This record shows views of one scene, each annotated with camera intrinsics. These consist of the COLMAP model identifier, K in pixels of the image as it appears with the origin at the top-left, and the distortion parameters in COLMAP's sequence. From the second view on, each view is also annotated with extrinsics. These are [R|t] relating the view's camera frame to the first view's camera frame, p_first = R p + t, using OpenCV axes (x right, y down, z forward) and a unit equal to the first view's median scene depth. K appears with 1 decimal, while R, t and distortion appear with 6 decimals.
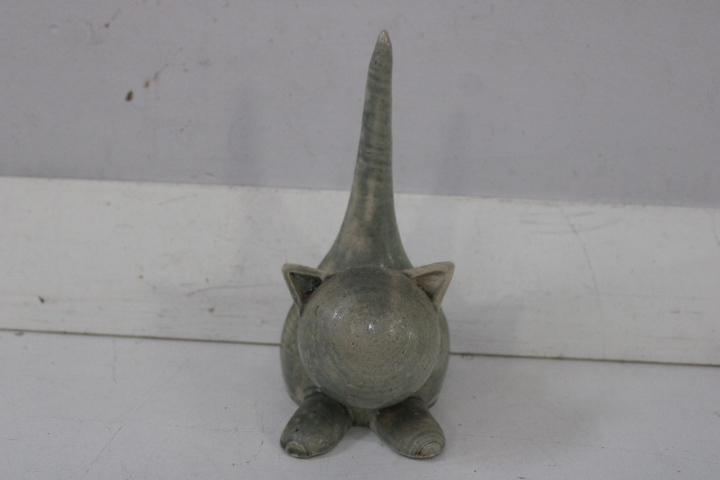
lens RADIAL K [[781.9, 0, 360.0], [0, 781.9, 240.0], [0, 0, 1]] dist [-0.128239, 0.145239]
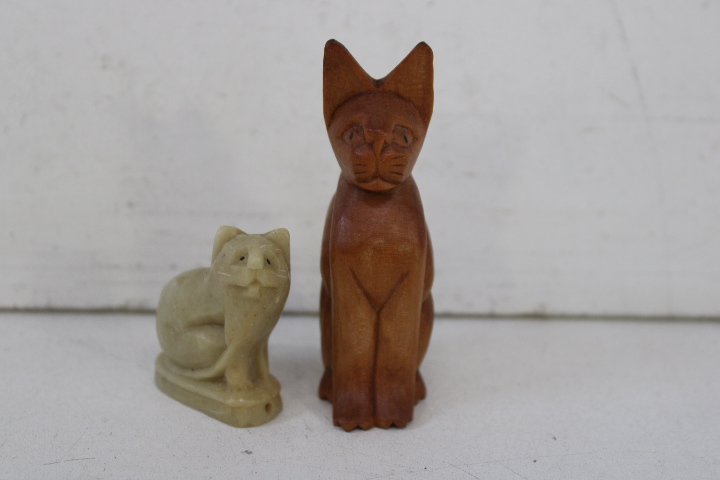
lens RADIAL K [[1277.1, 0, 360.0], [0, 1277.1, 240.0], [0, 0, 1]] dist [0.006178, 0.036941]
pose [[0.995195, -0.033007, 0.092185, 0.132769], [0.026659, 0.997242, 0.069271, 0.080211], [-0.094217, -0.066480, 0.993329, 0.464405]]
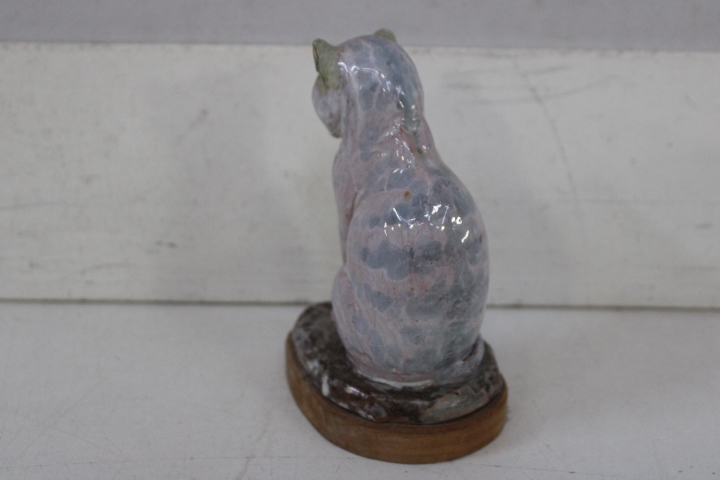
lens RADIAL K [[1013.9, 0, 360.0], [0, 1013.9, 240.0], [0, 0, 1]] dist [-0.047084, 0.066709]
pose [[0.998701, -0.039014, 0.032781, 0.108598], [0.034011, 0.989379, 0.141325, -0.018439], [-0.037947, -0.140026, 0.989420, 0.210259]]
